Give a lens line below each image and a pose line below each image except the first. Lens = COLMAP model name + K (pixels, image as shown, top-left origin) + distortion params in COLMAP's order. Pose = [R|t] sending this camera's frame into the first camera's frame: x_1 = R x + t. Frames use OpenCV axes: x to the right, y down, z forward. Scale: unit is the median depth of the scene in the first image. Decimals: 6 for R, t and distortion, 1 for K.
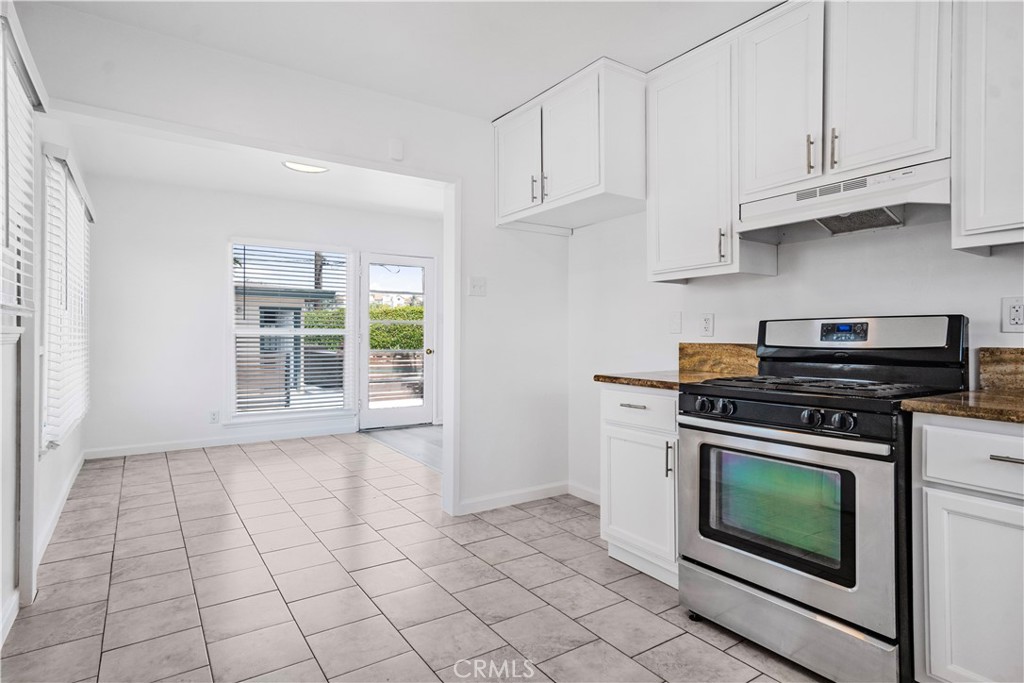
lens RADIAL K [[544.0, 0, 513.0], [0, 544.0, 335.1], [0, 0, 1]] dist [0.002663, 0.001137]
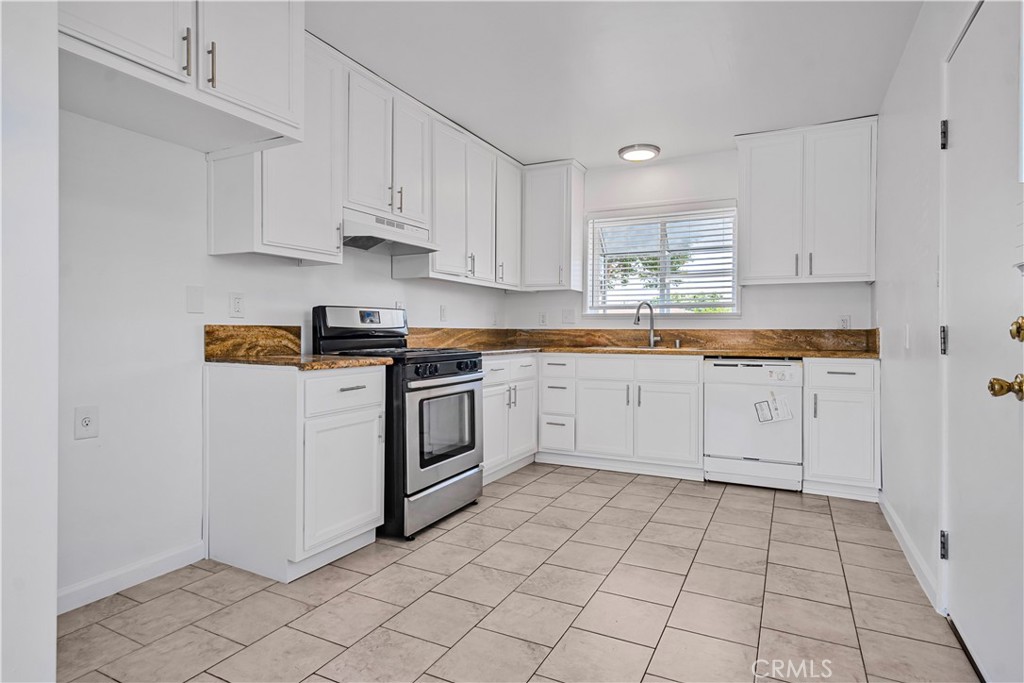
lens RADIAL K [[552.2, 0, 511.7], [0, 552.2, 333.5], [0, 0, 1]] dist [-0.004516, 0.000810]
pose [[-0.478178, -0.007391, 0.878232, -0.705148], [-0.006055, 0.999969, 0.005118, 0.022306], [-0.878242, -0.002870, -0.478208, 1.092041]]
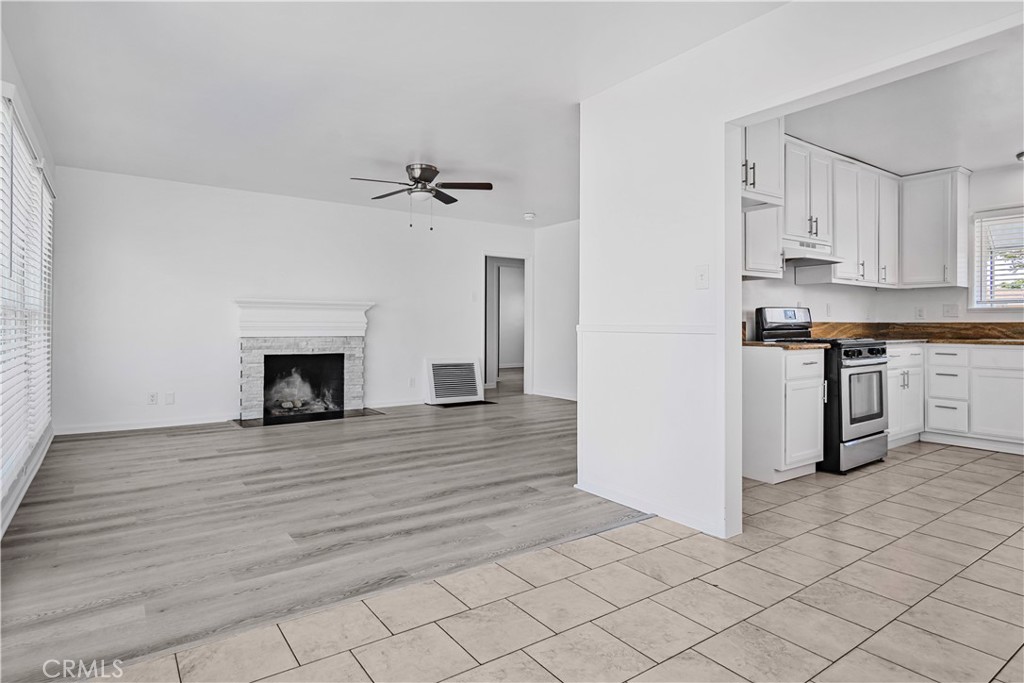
lens RADIAL K [[561.9, 0, 504.8], [0, 561.9, 320.4], [0, 0, 1]] dist [0.000556, 0.002542]
pose [[-0.016948, 0.003873, 0.999849, -1.147146], [-0.002468, 0.999989, -0.003915, 0.020498], [-0.999853, -0.002534, -0.016938, 1.653037]]
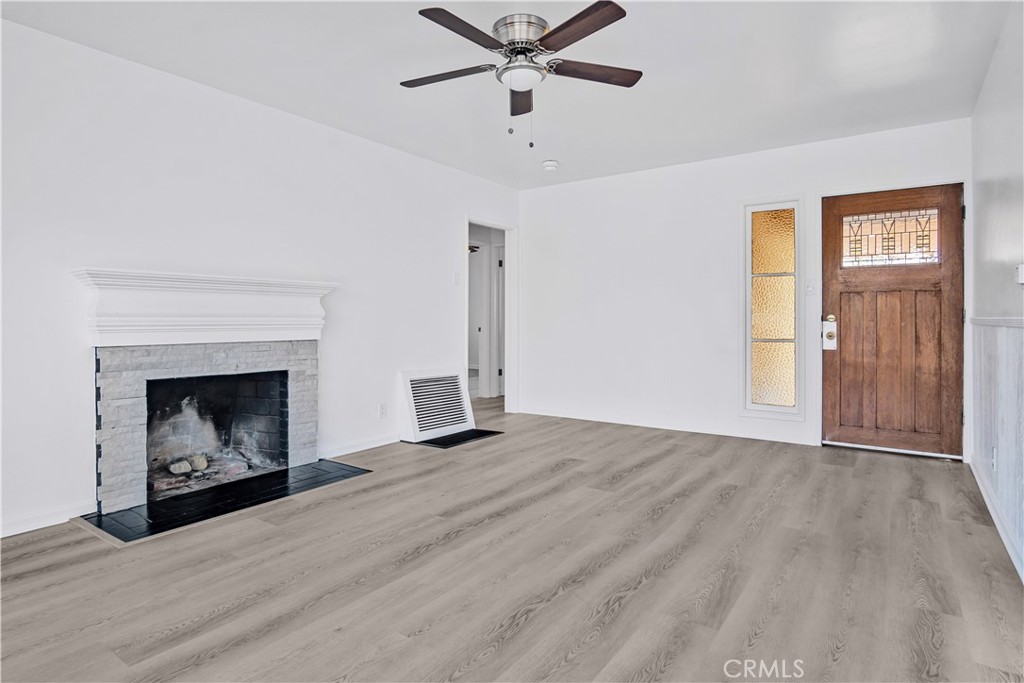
lens RADIAL K [[564.1, 0, 510.0], [0, 564.1, 326.4], [0, 0, 1]] dist [-0.022913, 0.000468]
pose [[-0.342318, -0.015150, 0.939462, -0.237302], [0.000836, 0.999865, 0.016429, 0.023970], [-0.939584, 0.006409, -0.342259, 2.246110]]
